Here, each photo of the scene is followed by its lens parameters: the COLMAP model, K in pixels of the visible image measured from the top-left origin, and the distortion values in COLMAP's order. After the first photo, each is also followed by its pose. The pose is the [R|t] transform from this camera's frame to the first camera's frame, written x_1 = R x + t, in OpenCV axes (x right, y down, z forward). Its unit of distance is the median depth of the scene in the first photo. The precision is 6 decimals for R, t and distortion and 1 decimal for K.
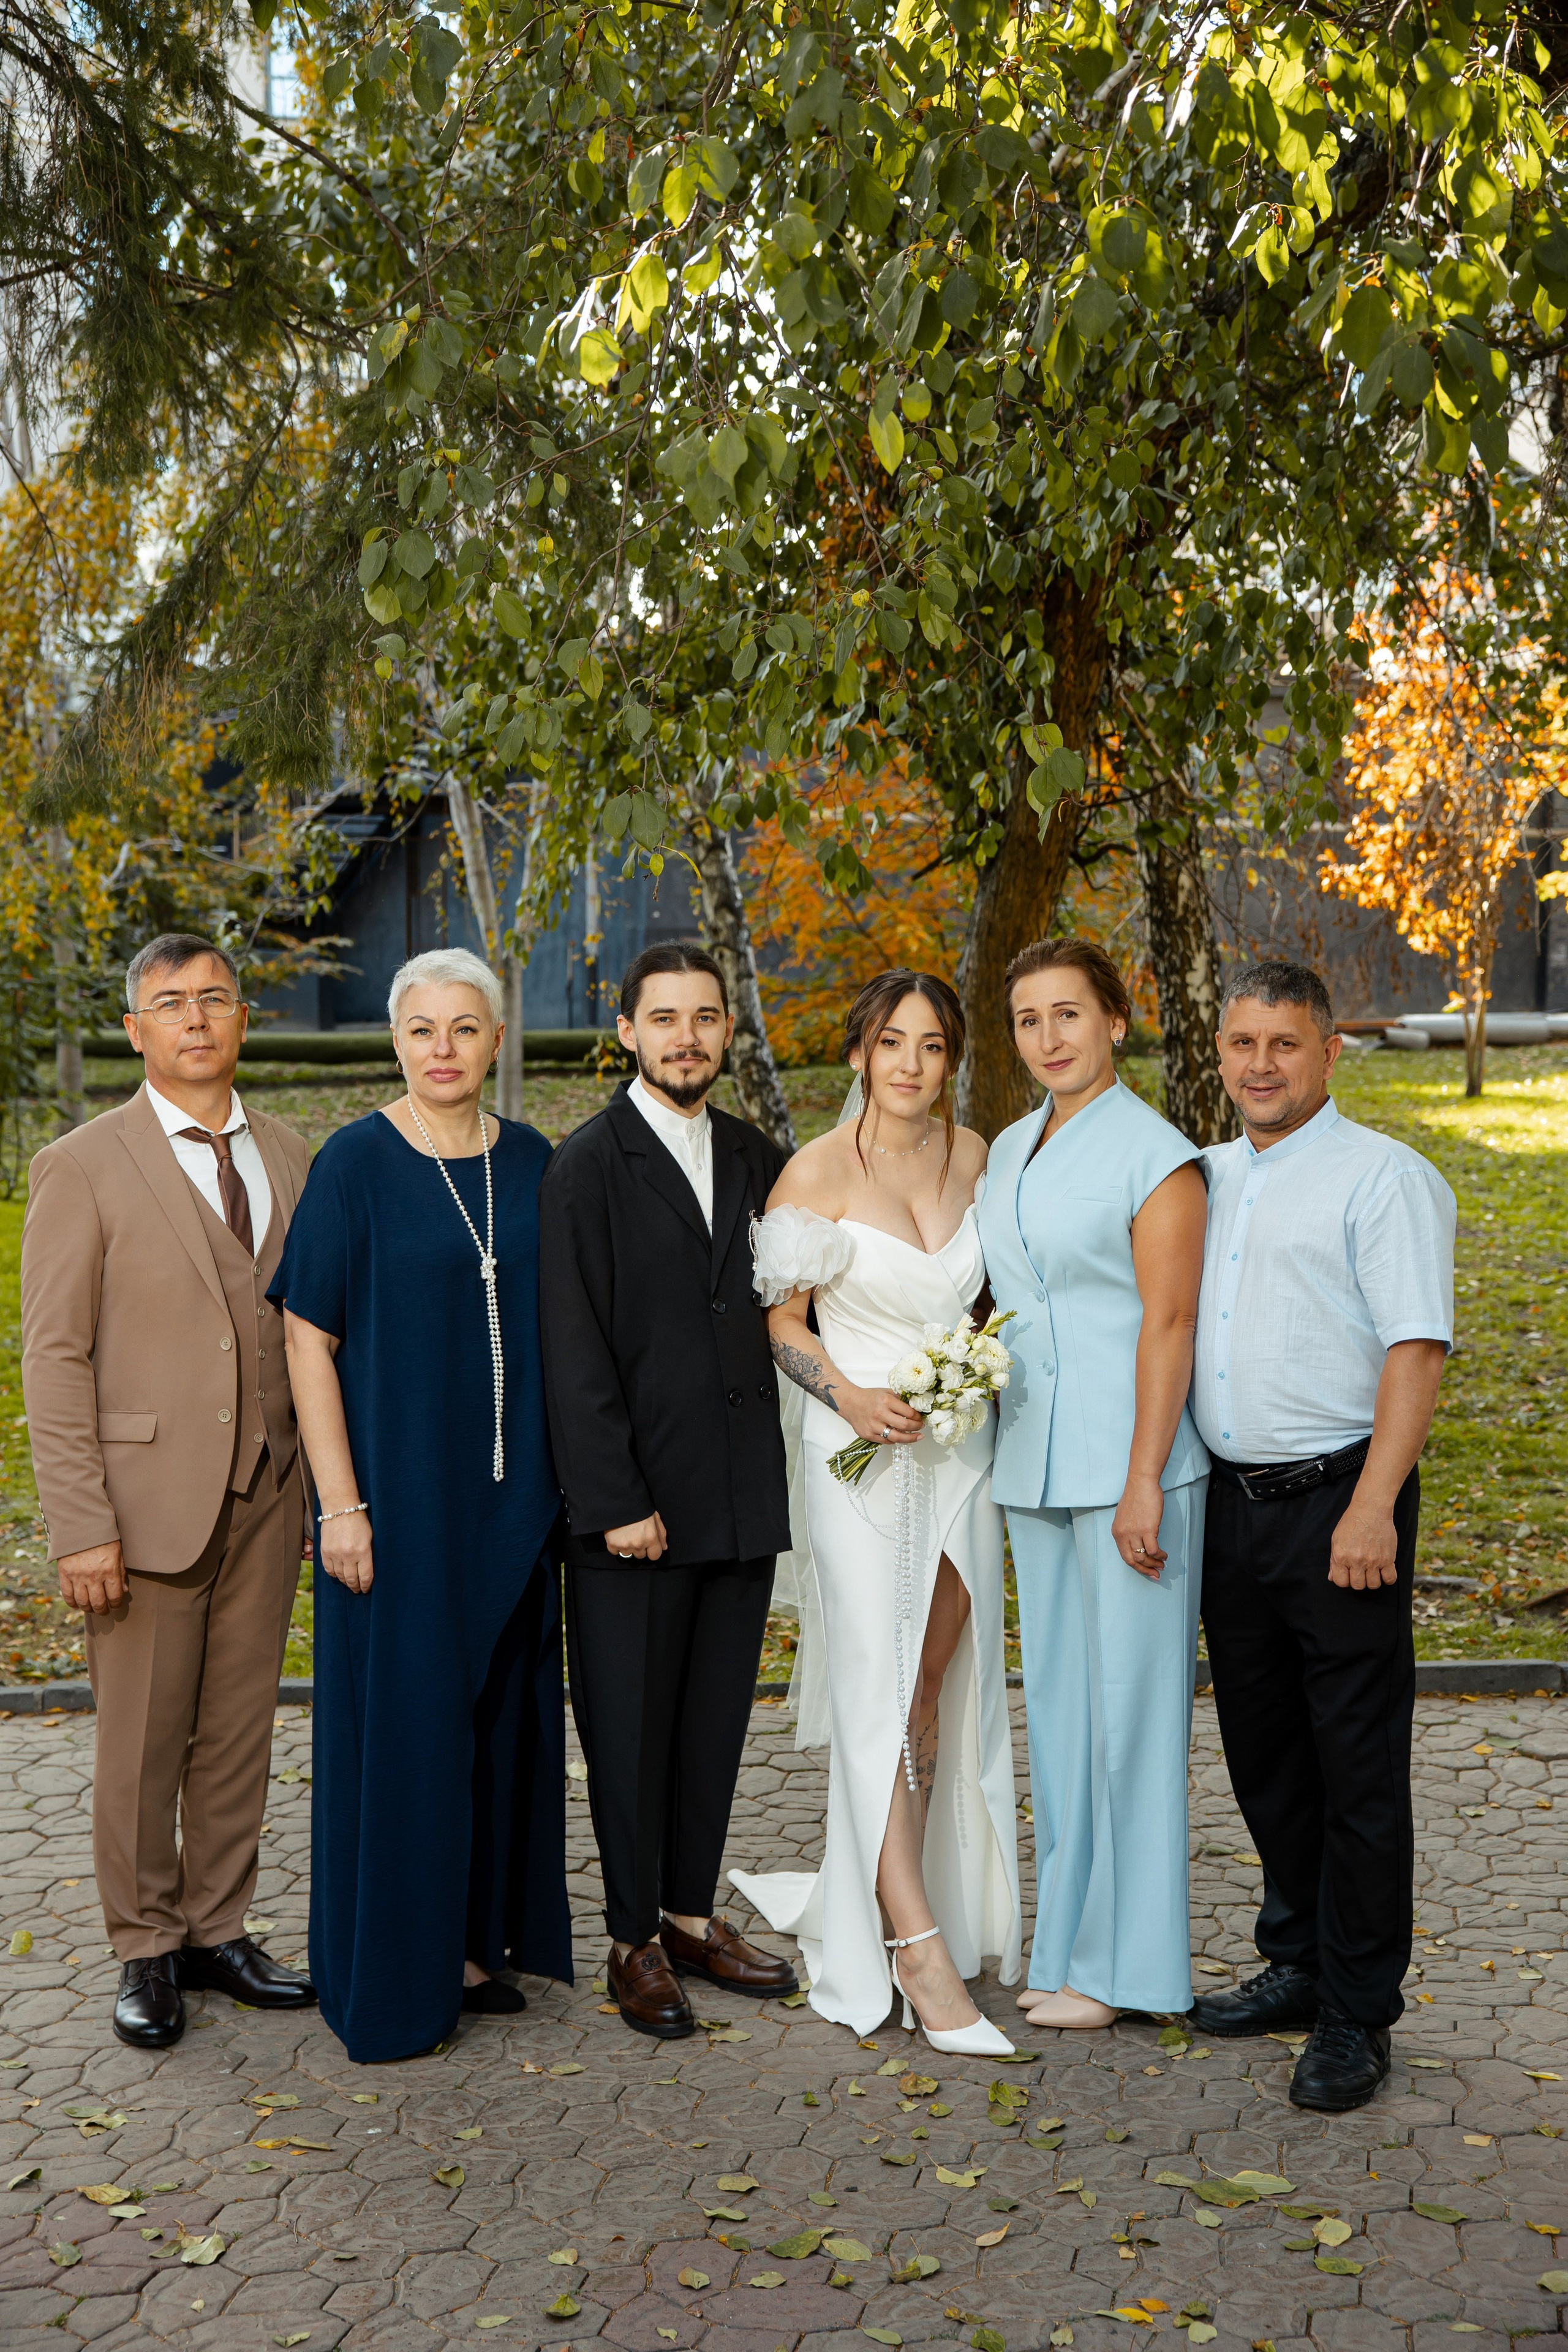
lens RADIAL K [[3216.3, 0, 769.8], [0, 3216.3, 1184.8], [0, 0, 1]] dist [0.075115, 0.000000]
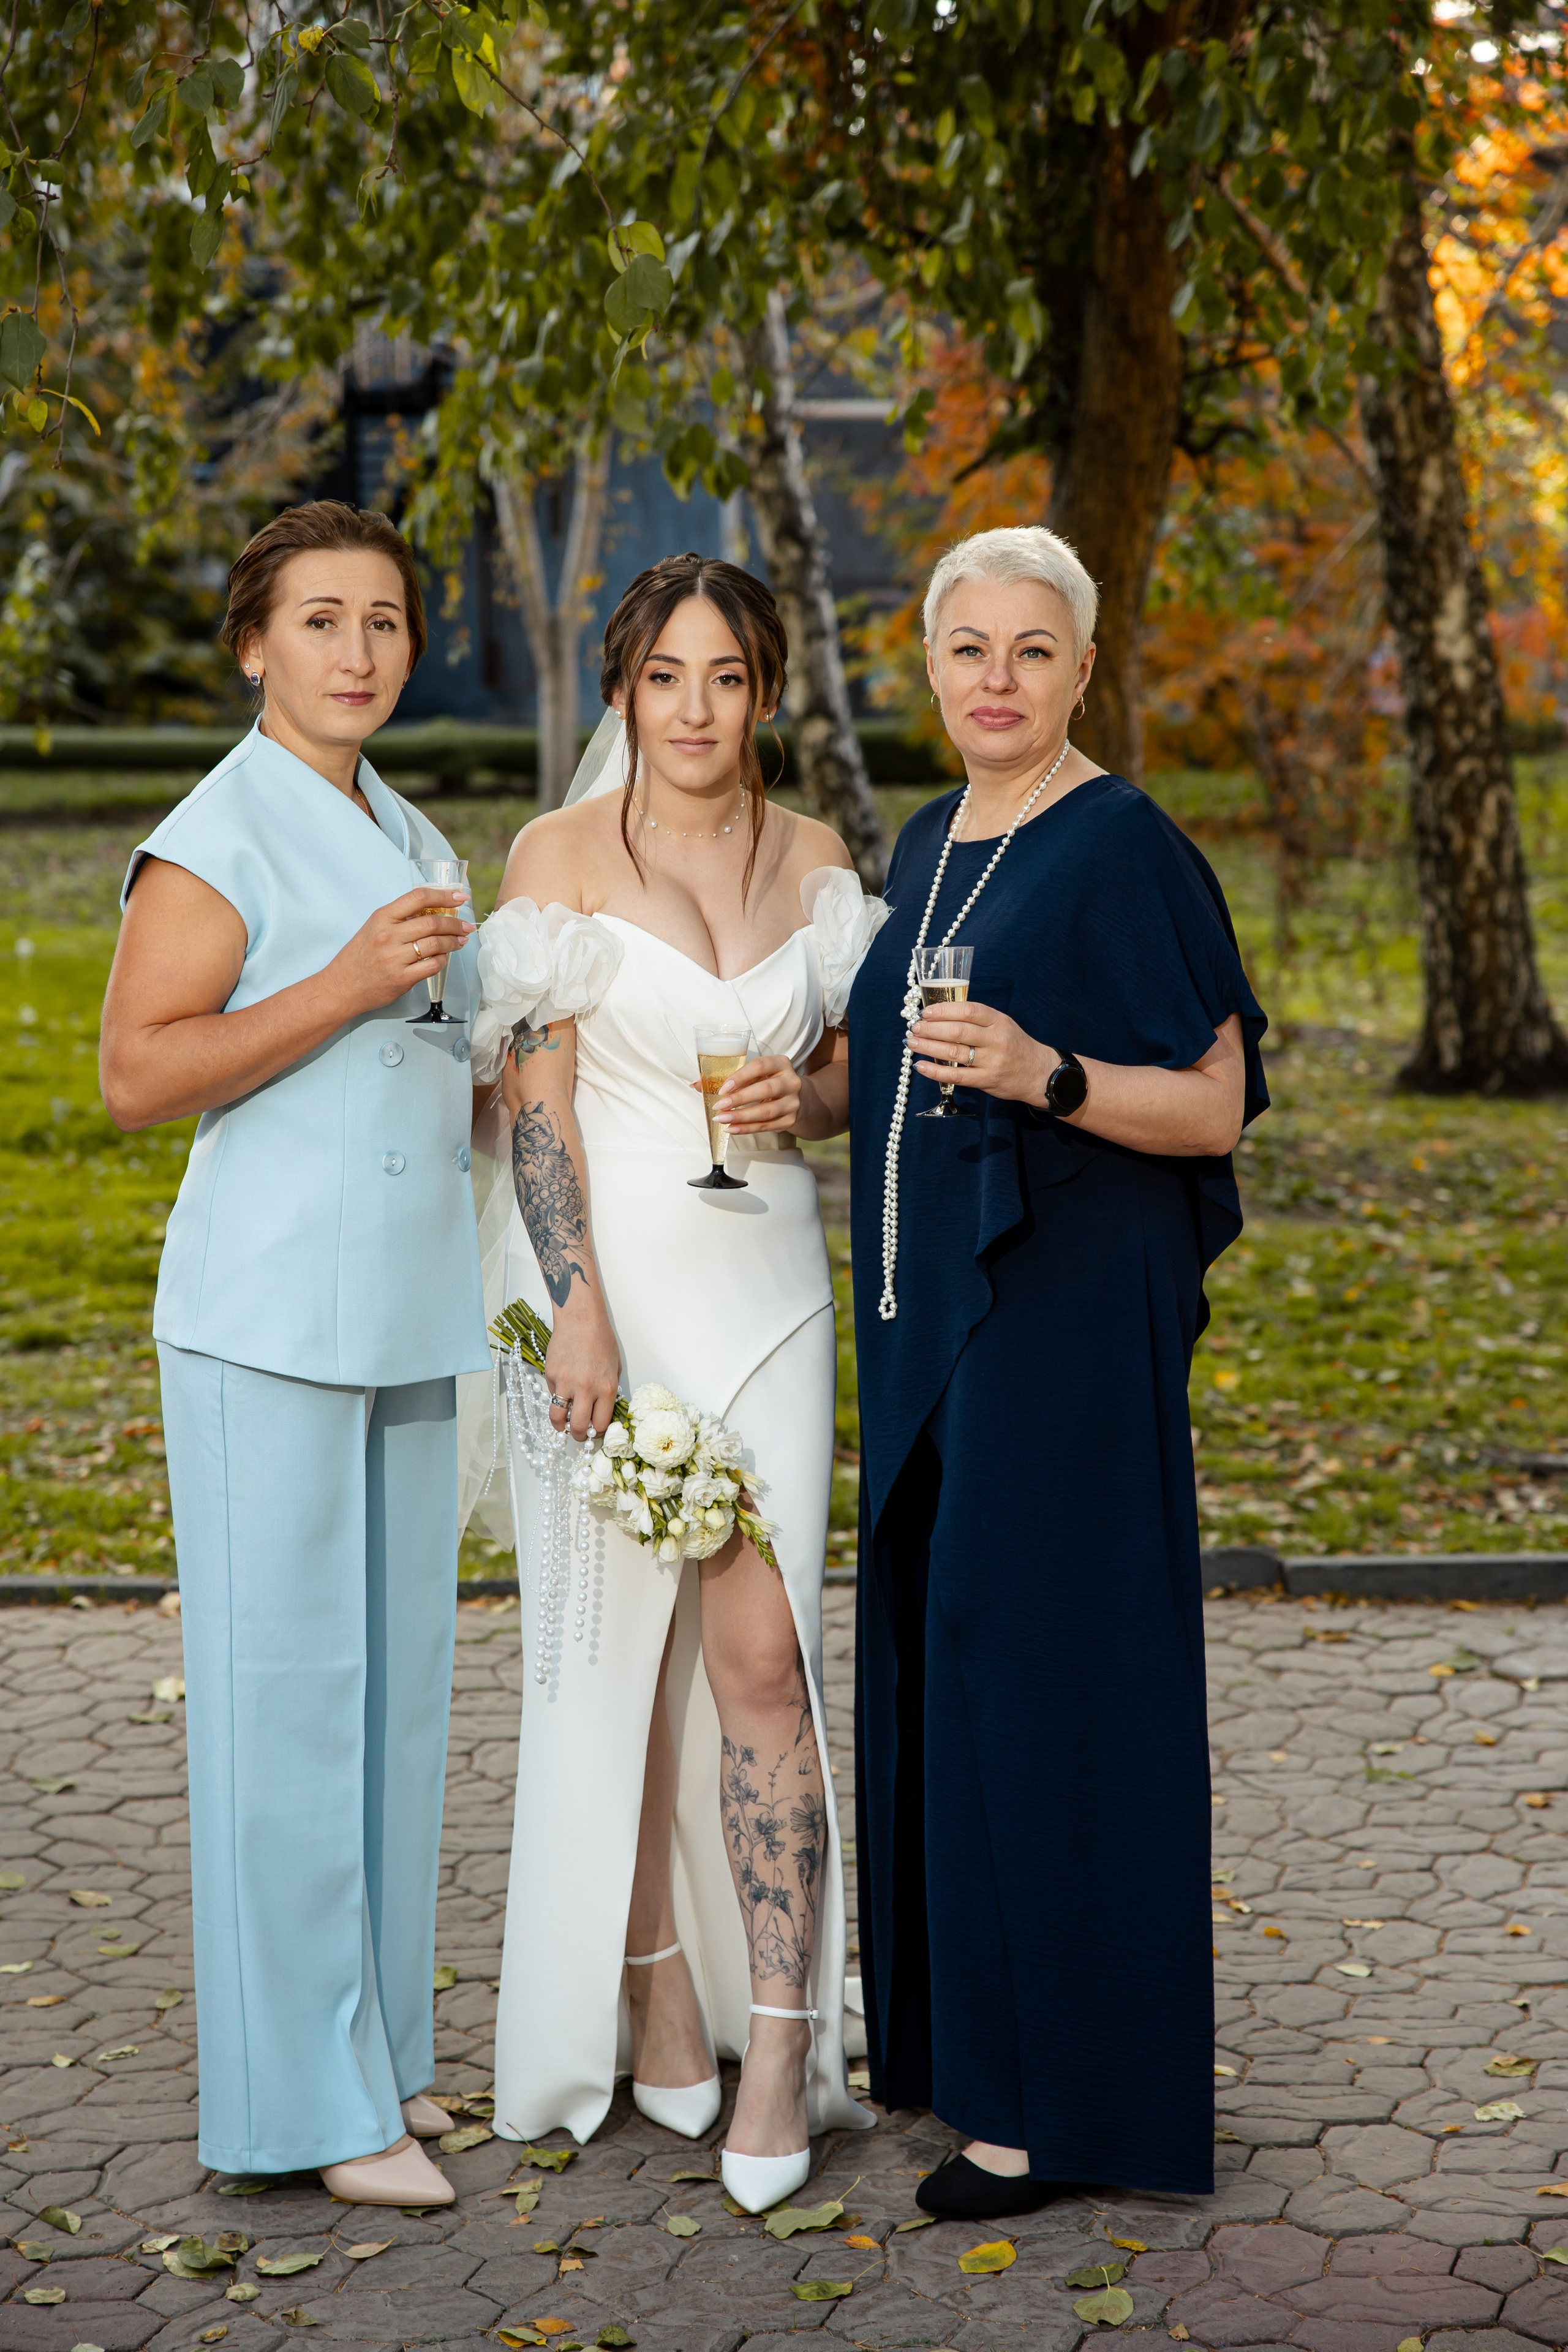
lens RADIAL K [[4649.8, 0, 761.9], [0, 4649.8, 1194.7], [0, 0, 1]] dist [0.266640, 0.000000]
pose [[0.996860, -0.002676, -0.079137, 0.065340], [0.006434, 0.998862, 0.047264, 0.008830], [0.078921, -0.047625, 0.995743, -0.013891]]
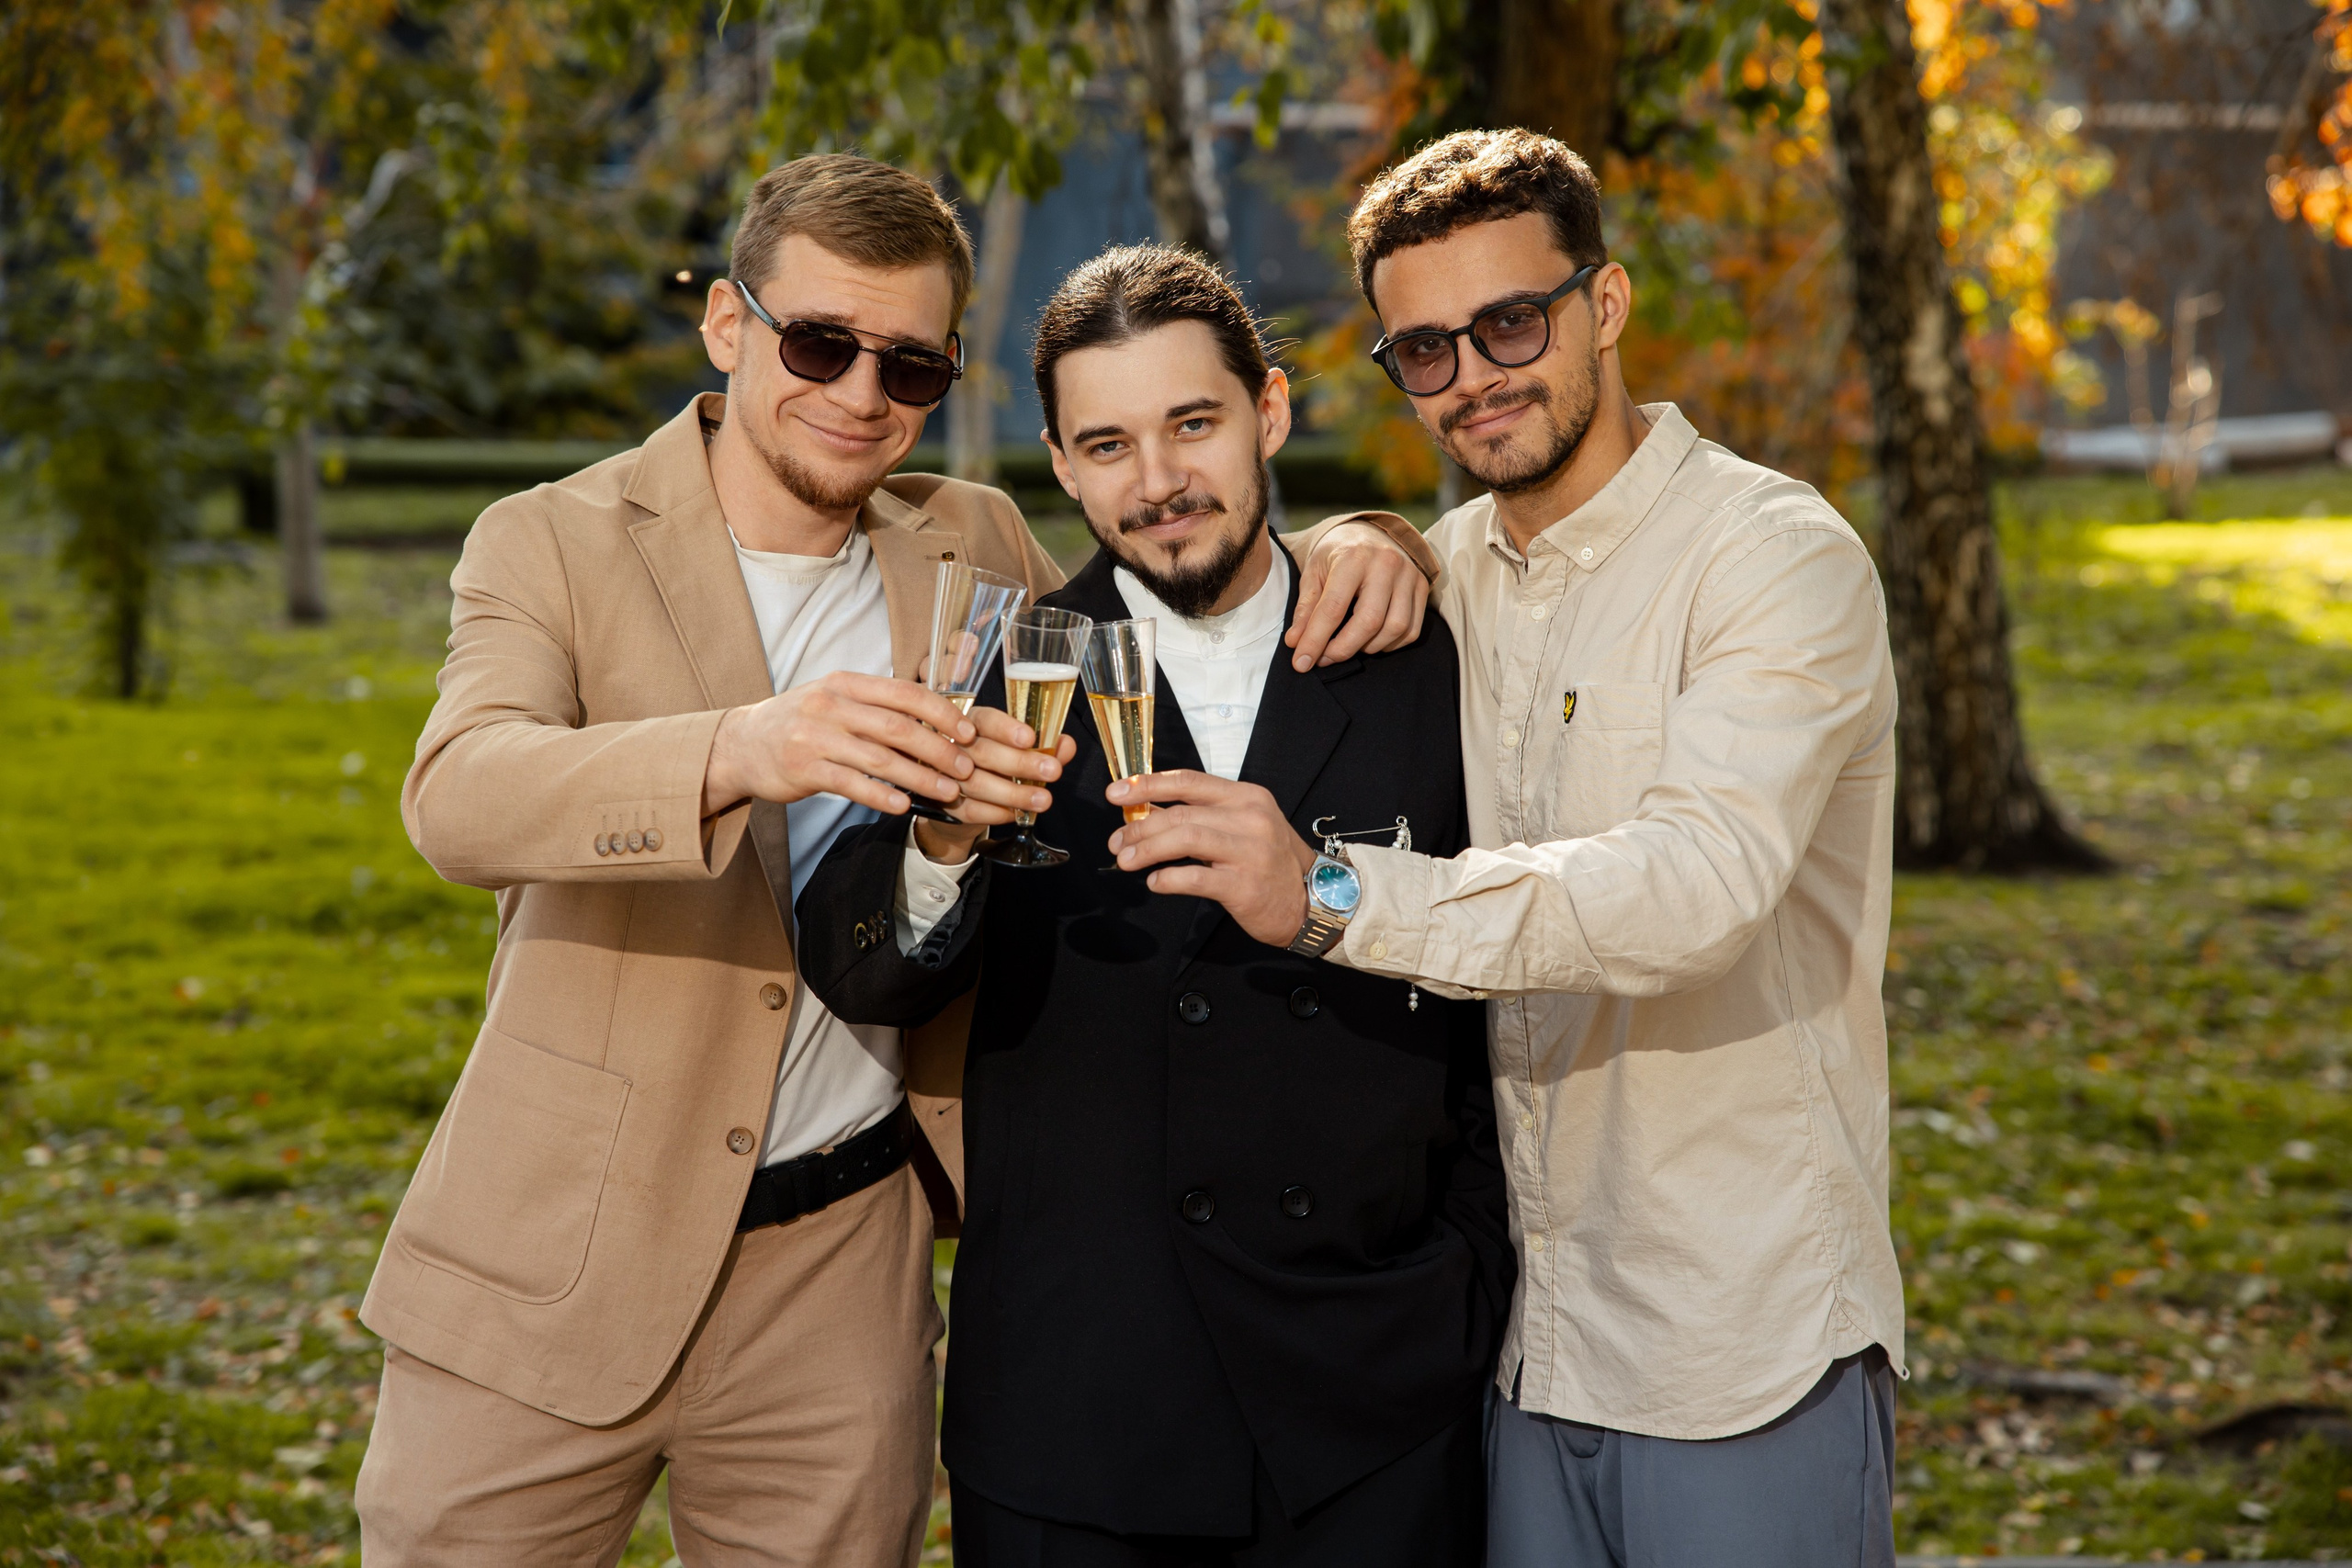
lens RADIAL K [[4649.4, 0, 1189.1], [0, 4649.4, 787.6], [0, 0, 1]] dist [0.266640, 0.000000]
pose [[0.995989, 0.002908, -0.089423, 0.072977], [-0.000881, 0.999742, 0.022692, -0.000756], [0.089466, -0.022523, 0.995735, 0.091078]]
